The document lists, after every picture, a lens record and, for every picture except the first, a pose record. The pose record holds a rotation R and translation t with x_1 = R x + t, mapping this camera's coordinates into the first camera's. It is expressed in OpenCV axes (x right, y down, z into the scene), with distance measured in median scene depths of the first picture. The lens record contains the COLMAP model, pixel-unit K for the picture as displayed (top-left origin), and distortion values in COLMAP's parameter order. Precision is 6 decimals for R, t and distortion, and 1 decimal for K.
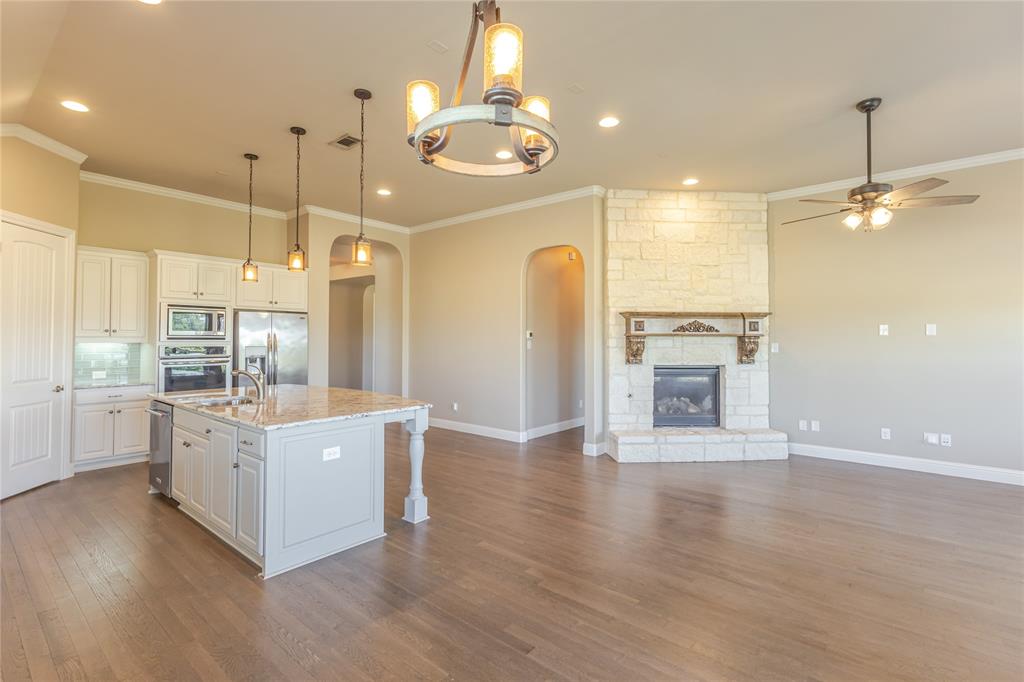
lens RADIAL K [[483.7, 0, 507.4], [0, 483.7, 326.6], [0, 0, 1]] dist [0.001069, 0.000491]
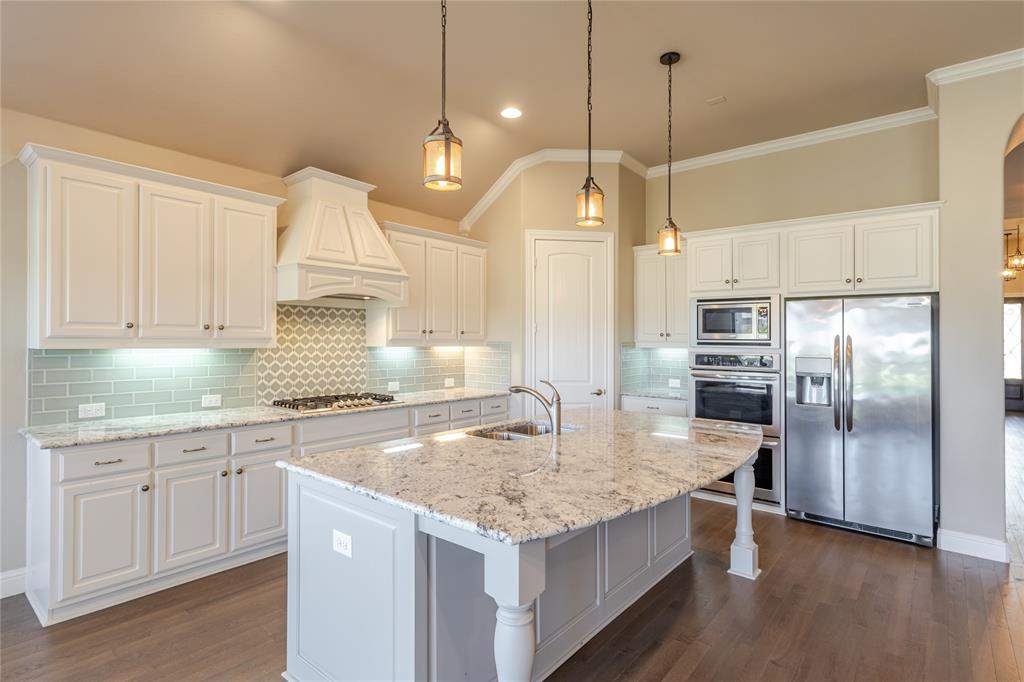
lens RADIAL K [[522.0, 0, 509.4], [0, 522.0, 327.7], [0, 0, 1]] dist [0.012670, 0.000202]
pose [[-0.004124, -0.028263, -0.999592, 0.135552], [0.014574, 0.999493, -0.028321, 0.017326], [0.999885, -0.014684, -0.003710, 0.646852]]
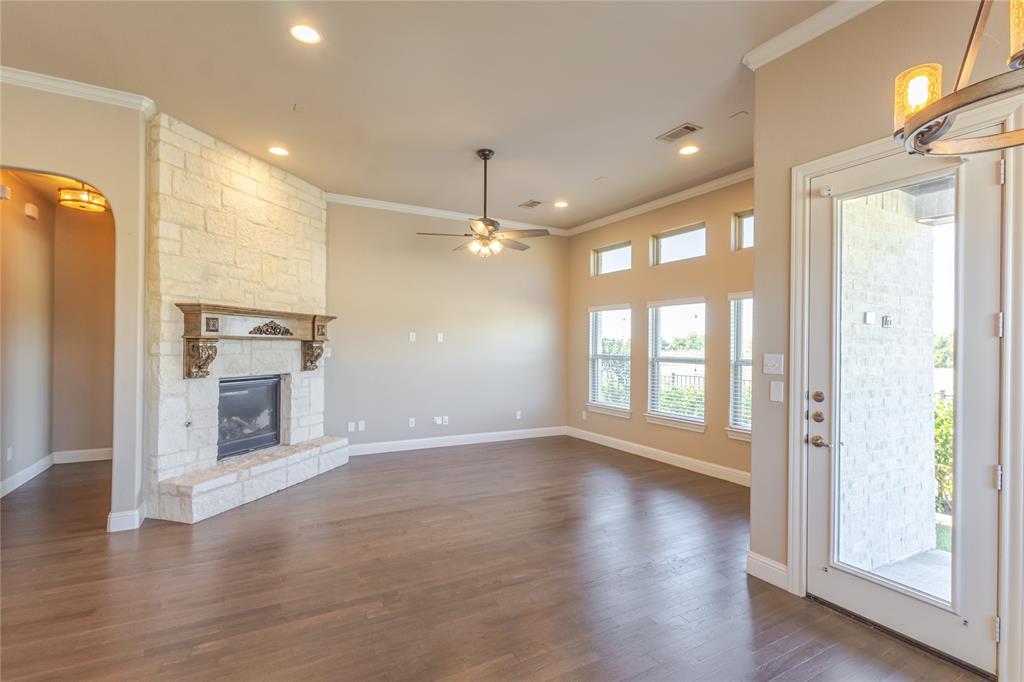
lens RADIAL K [[481.3, 0, 512.0], [0, 481.3, 341.0], [0, 0, 1]] dist [0.017125, 0.000005]
pose [[0.351045, 0.010087, 0.936304, -0.237775], [-0.032515, 0.999470, 0.001423, 0.007068], [-0.935794, -0.030944, 0.351187, 0.320558]]
